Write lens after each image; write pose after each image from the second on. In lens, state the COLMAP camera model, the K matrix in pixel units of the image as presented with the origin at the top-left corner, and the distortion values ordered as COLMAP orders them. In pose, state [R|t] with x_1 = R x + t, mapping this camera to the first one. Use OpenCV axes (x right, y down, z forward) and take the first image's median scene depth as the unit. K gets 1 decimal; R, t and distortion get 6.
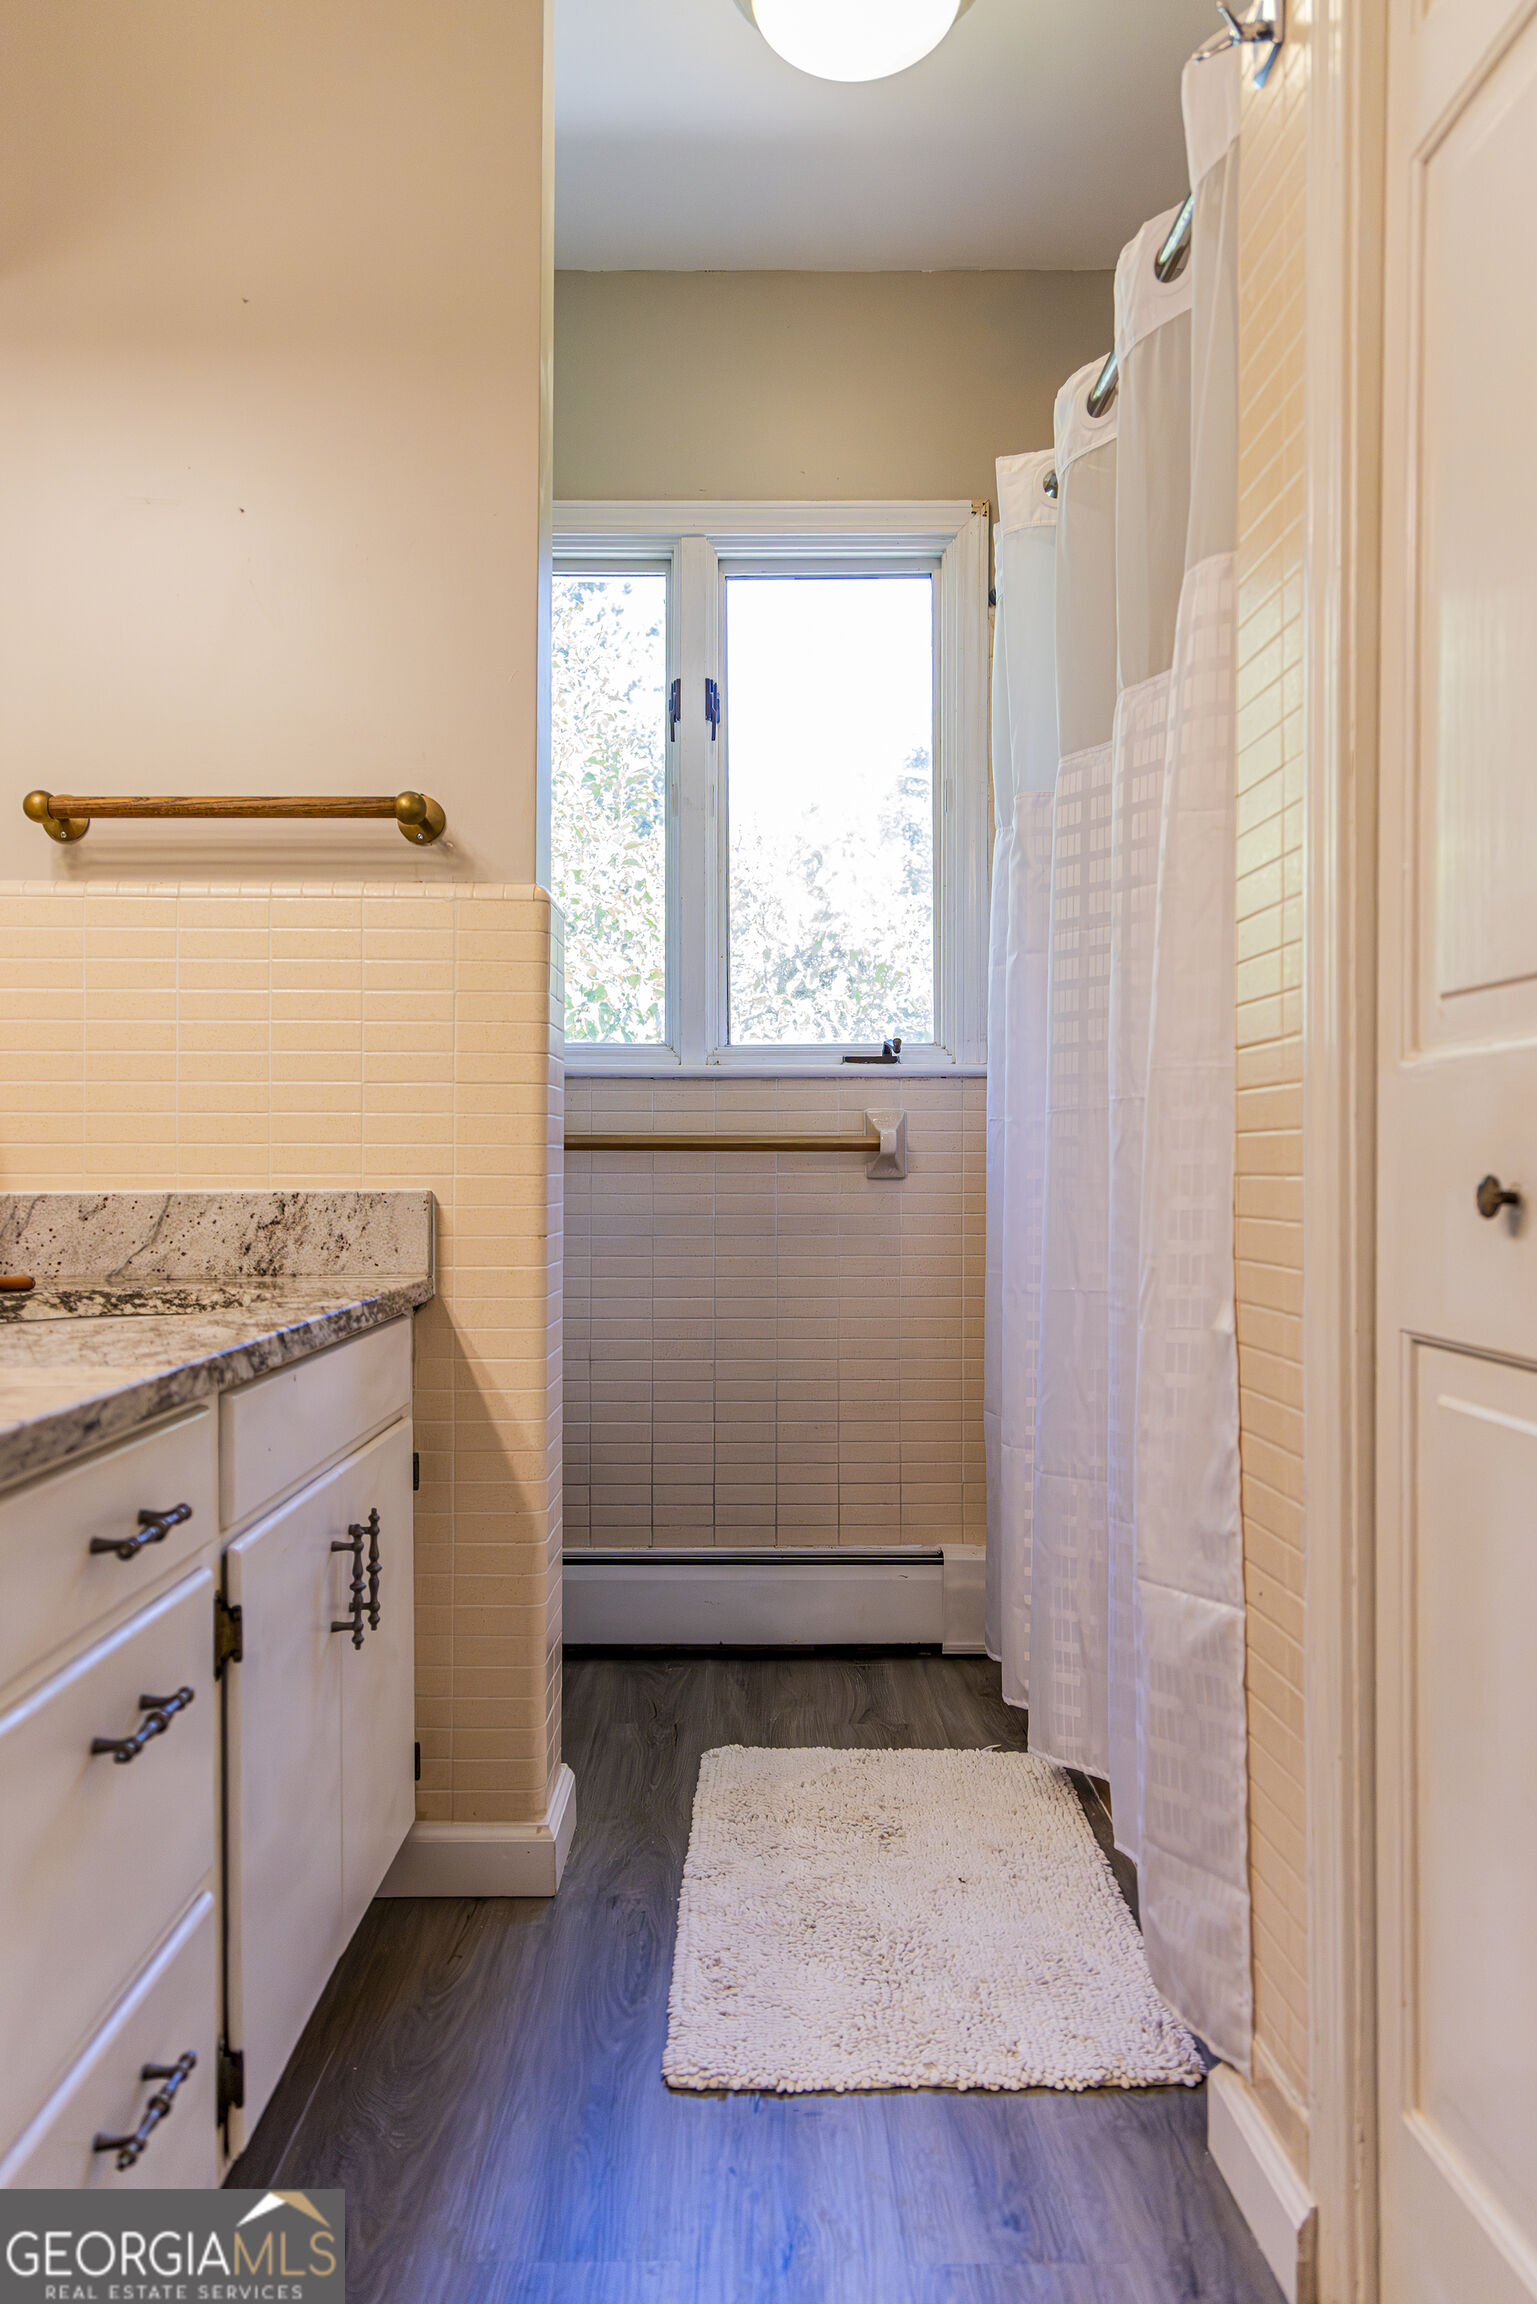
lens RADIAL K [[1592.5, 0, 768.5], [0, 1592.5, 1152.0], [0, 0, 1]] dist [0.003091, 0.001988]
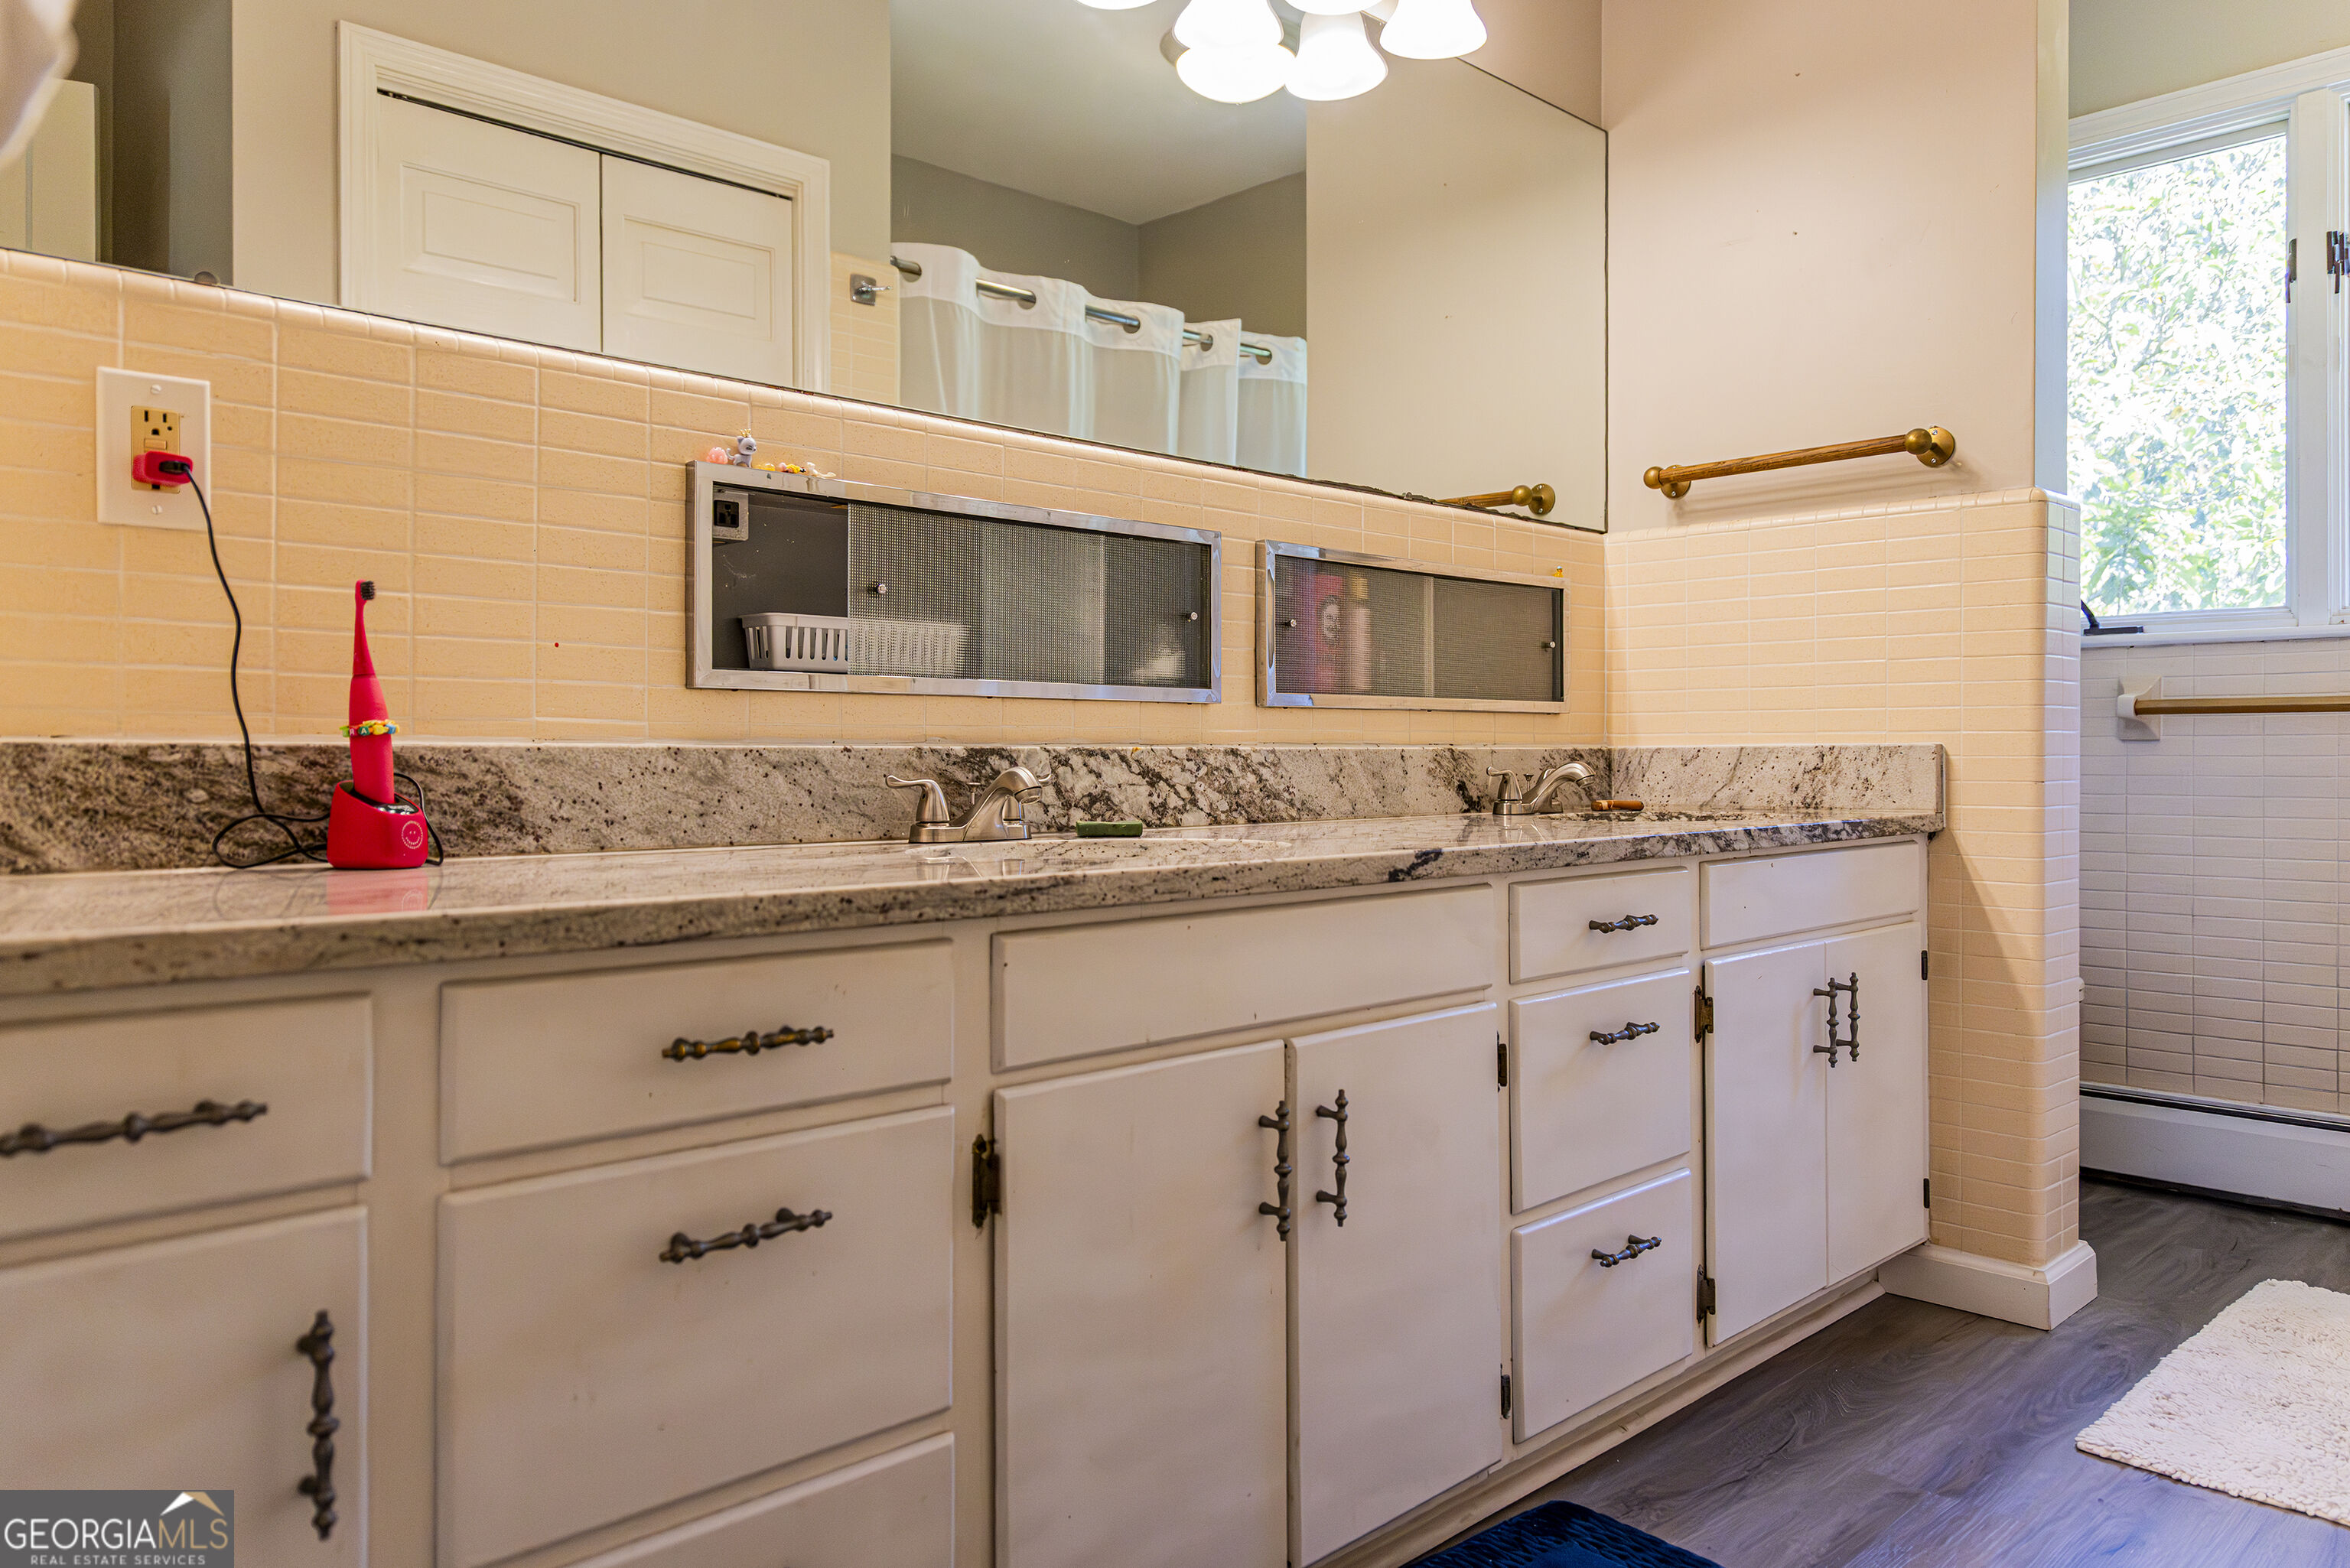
lens RADIAL K [[1624.1, 0, 1169.2], [0, 1624.1, 757.4], [0, 0, 1]] dist [0.003091, 0.001988]
pose [[0.680567, -0.000326, -0.732686, 0.315708], [0.008821, 0.999931, 0.007748, 0.019898], [0.732633, -0.011736, 0.680523, -0.317232]]
